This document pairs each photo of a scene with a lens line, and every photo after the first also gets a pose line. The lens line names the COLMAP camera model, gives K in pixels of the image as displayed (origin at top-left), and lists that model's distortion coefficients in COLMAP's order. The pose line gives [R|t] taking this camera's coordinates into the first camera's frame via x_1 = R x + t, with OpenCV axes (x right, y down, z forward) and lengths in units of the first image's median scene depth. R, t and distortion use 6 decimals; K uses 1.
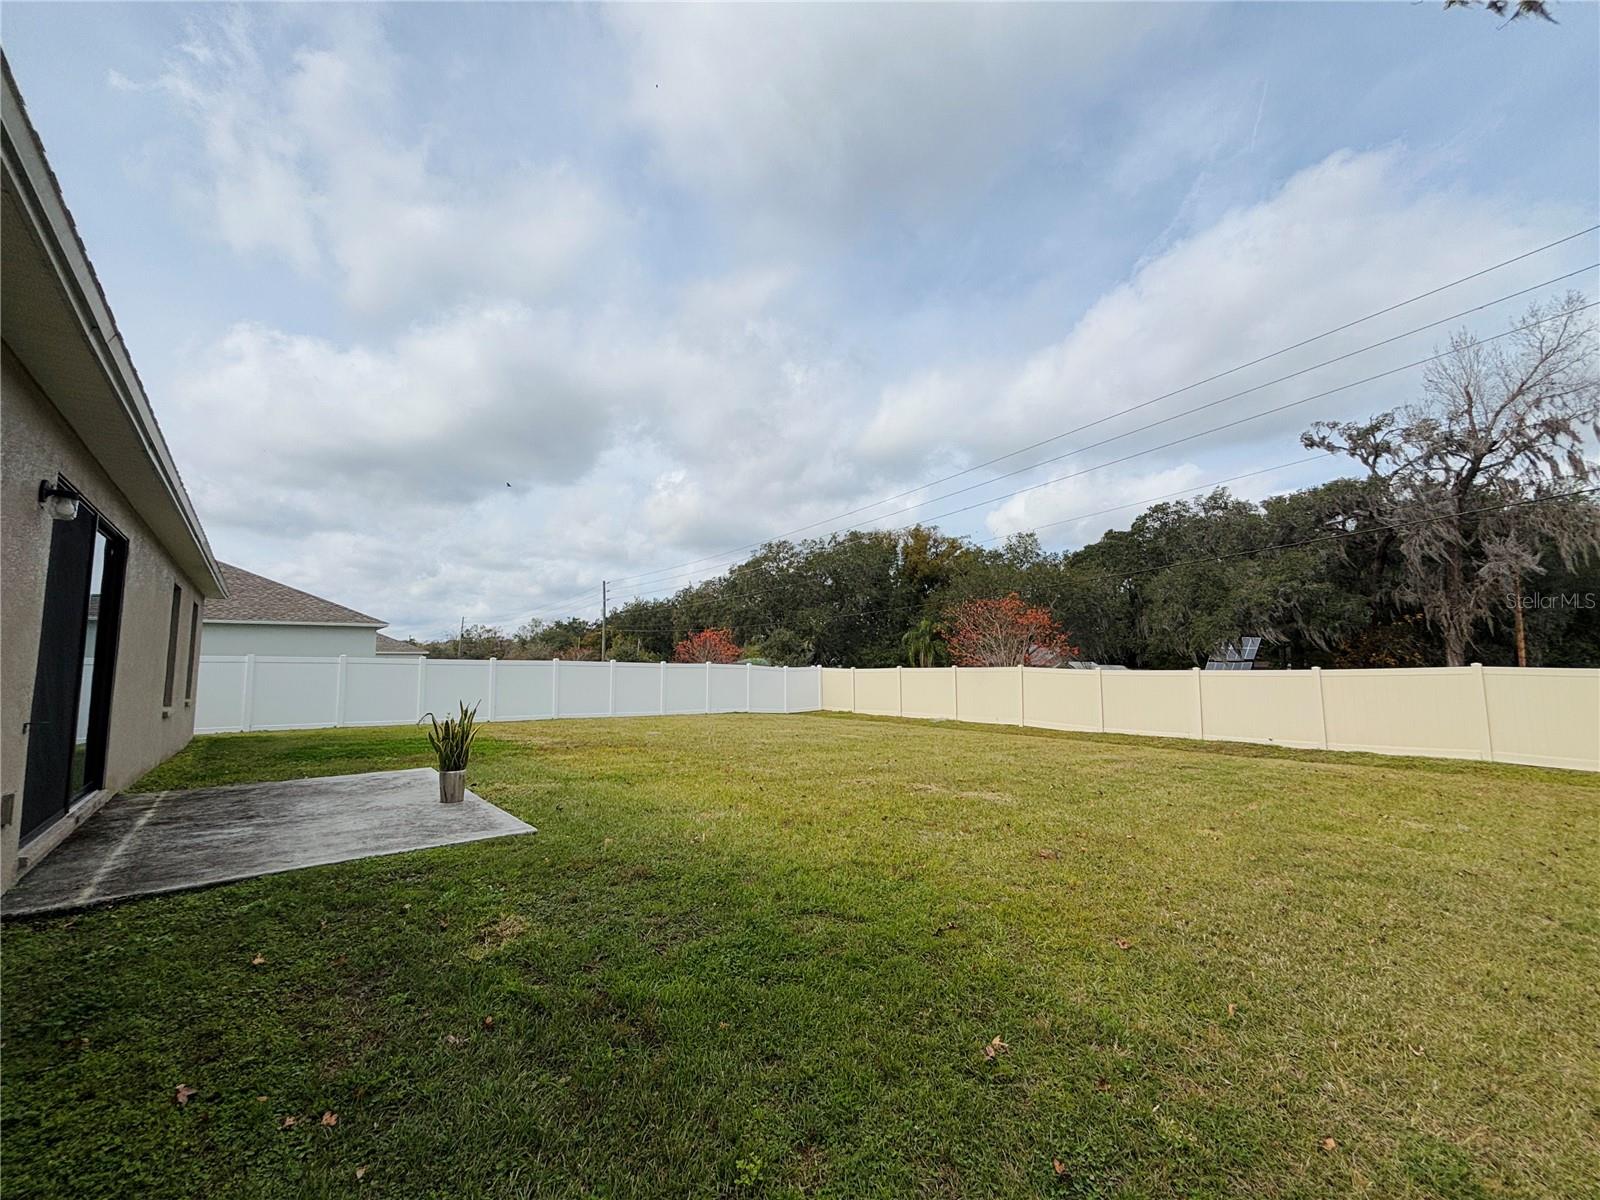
lens RADIAL K [[645.9, 0, 811.0], [0, 645.9, 600.3], [0, 0, 1]] dist [0.001155, -0.000462]
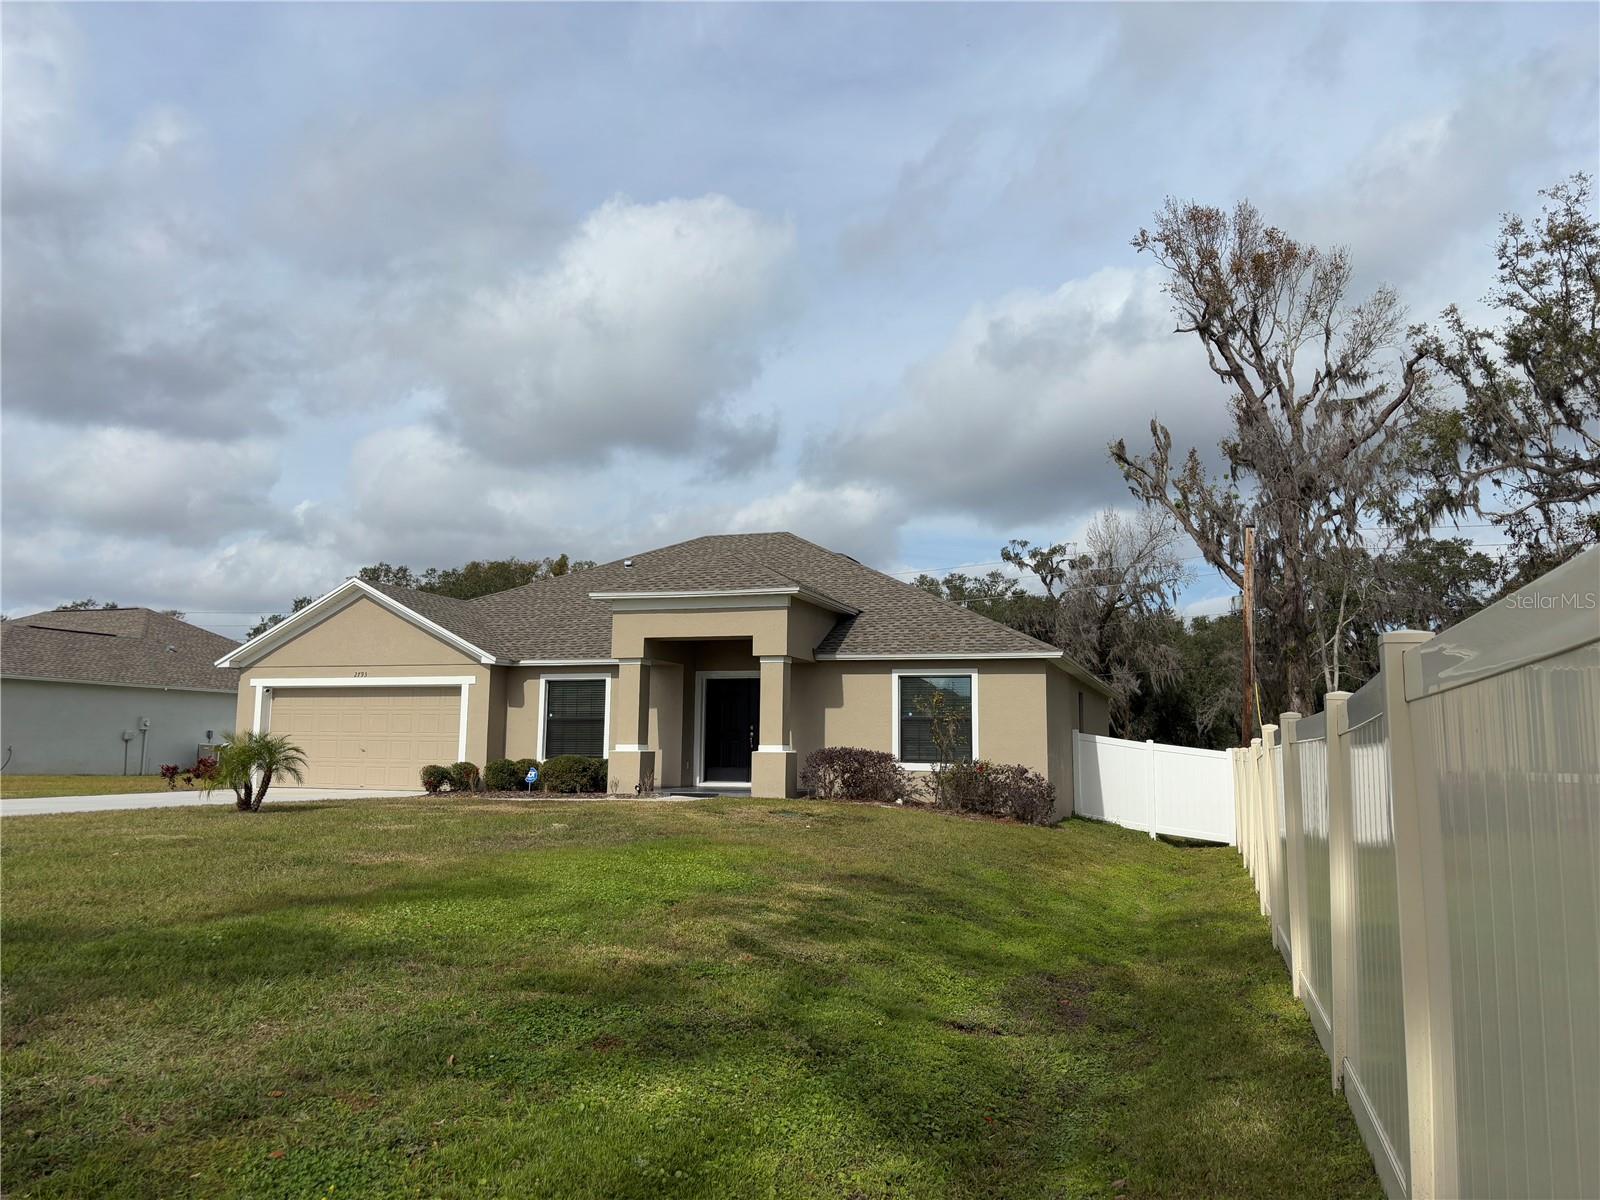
lens RADIAL K [[1194.7, 0, 799.6], [0, 1194.7, 609.0], [0, 0, 1]] dist [0.000032, -0.016150]
pose [[0.852010, 0.081197, 0.517190, -0.634549], [-0.068874, 0.996698, -0.043017, -0.043901], [-0.518975, 0.001030, 0.854789, -0.617030]]
